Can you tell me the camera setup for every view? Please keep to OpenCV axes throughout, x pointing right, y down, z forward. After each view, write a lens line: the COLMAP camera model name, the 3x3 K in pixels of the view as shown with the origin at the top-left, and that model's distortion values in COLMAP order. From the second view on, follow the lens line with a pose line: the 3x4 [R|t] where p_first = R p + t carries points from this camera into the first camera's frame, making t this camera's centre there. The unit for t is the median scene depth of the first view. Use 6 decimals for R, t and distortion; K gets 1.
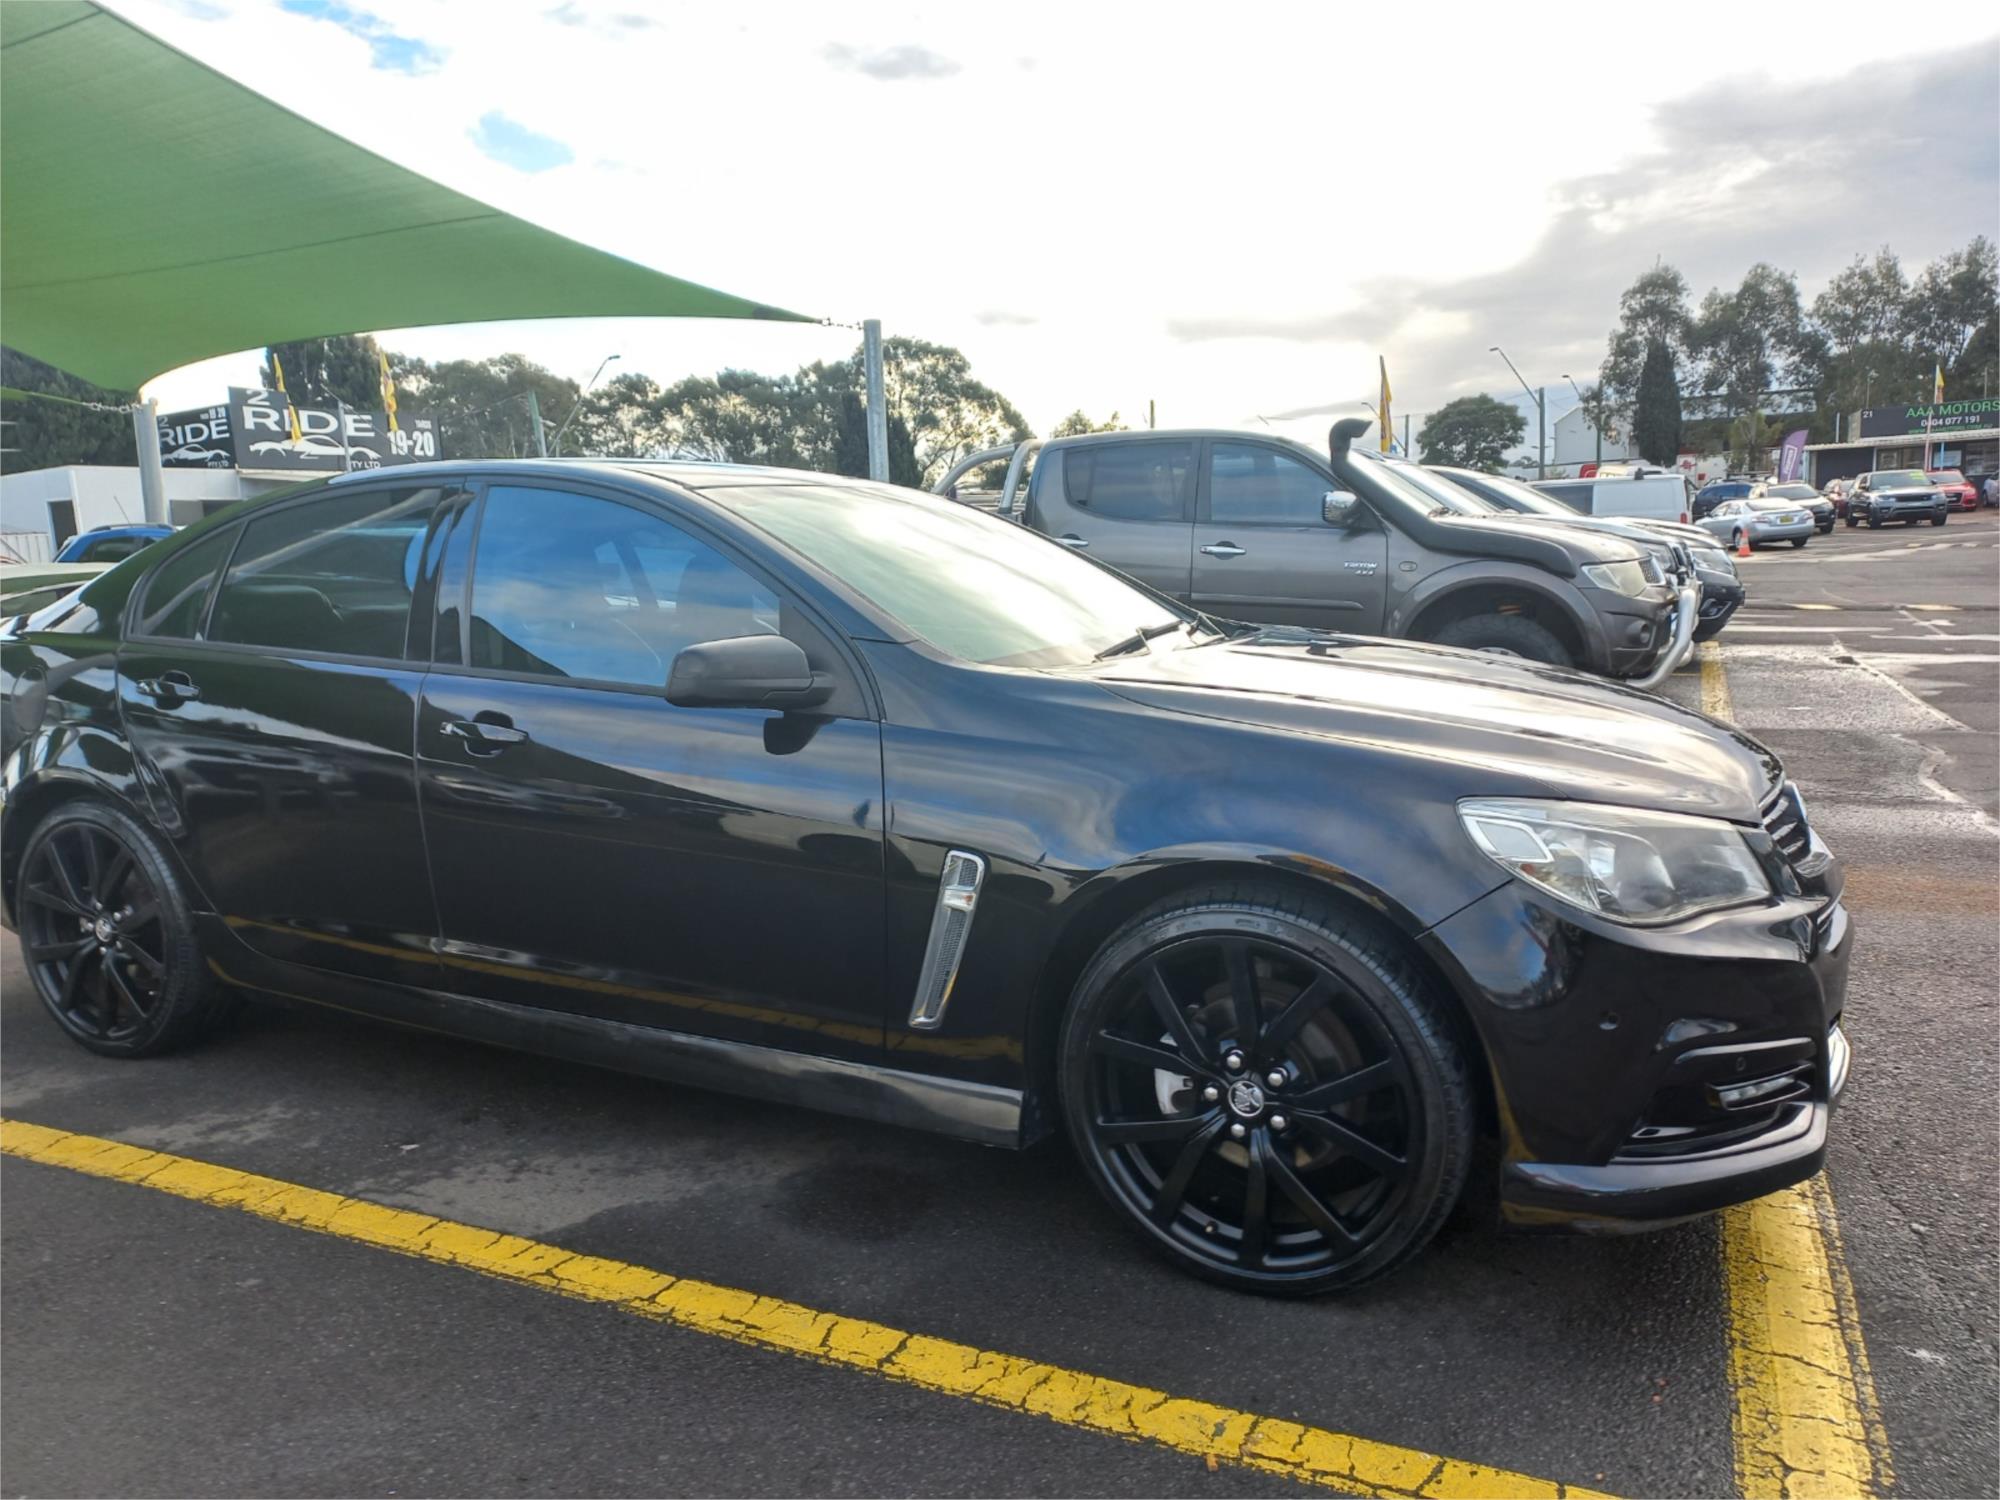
lens RADIAL K [[1441.6, 0, 1010.7], [0, 1441.6, 710.9], [0, 0, 1]] dist [0.032050, 0.002240]
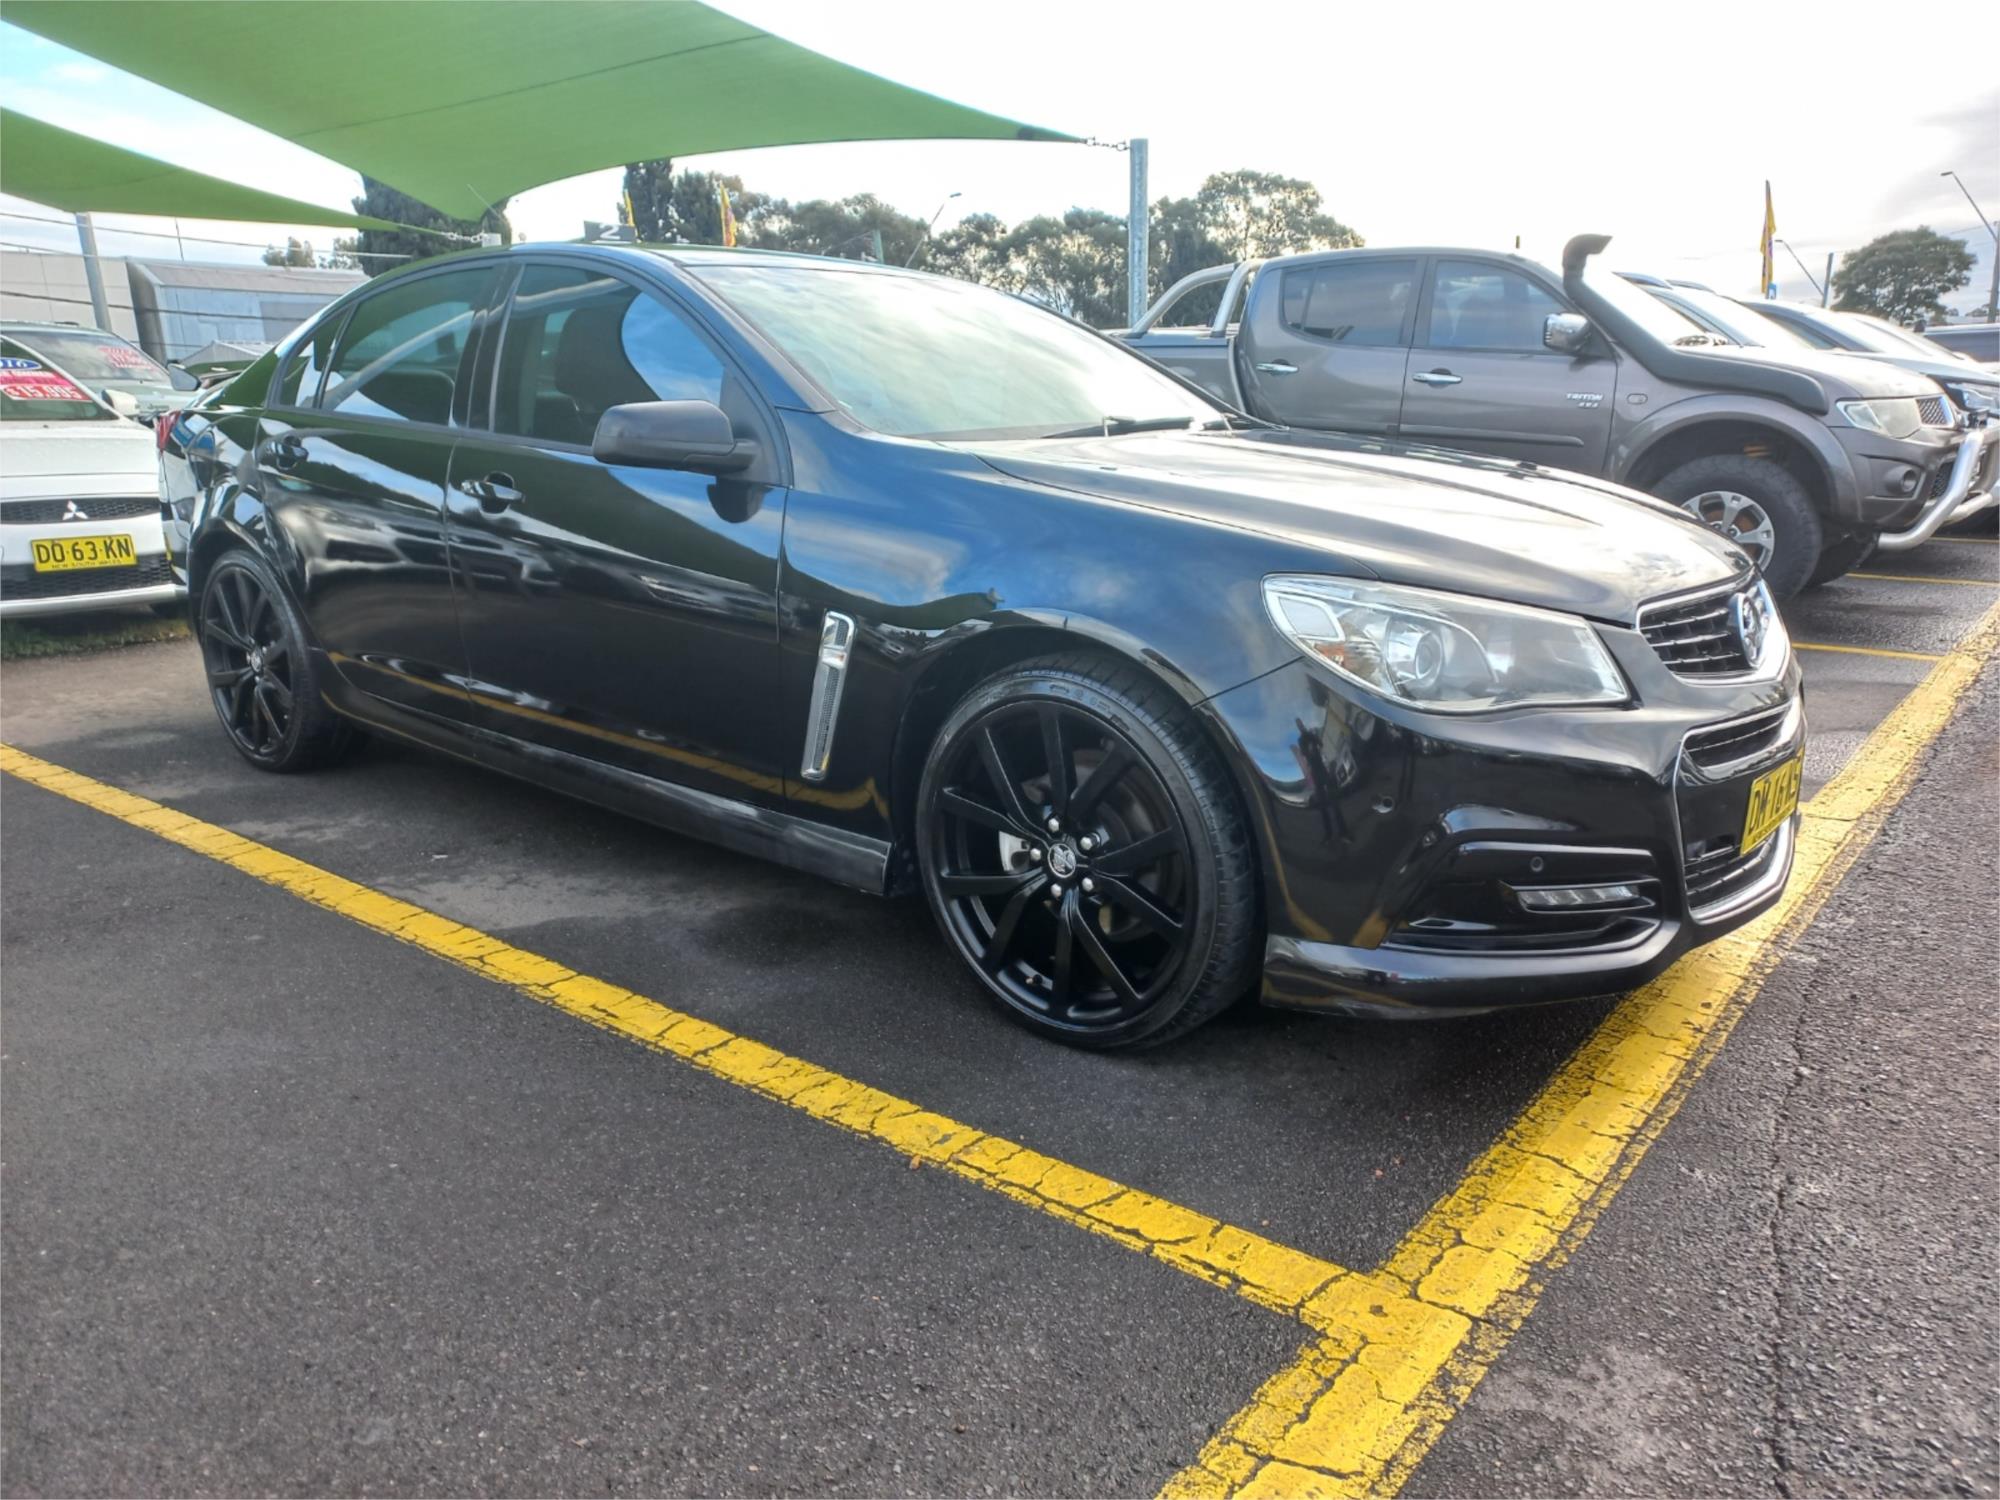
lens RADIAL K [[1441.6, 0, 1023.7], [0, 1441.6, 723.9], [0, 0, 1]] dist [0.032050, 0.002240]
pose [[0.974015, 0.072149, -0.214682, 0.296151], [-0.048165, 0.992206, 0.114927, 0.046162], [0.221301, -0.101601, 0.969899, 0.004732]]
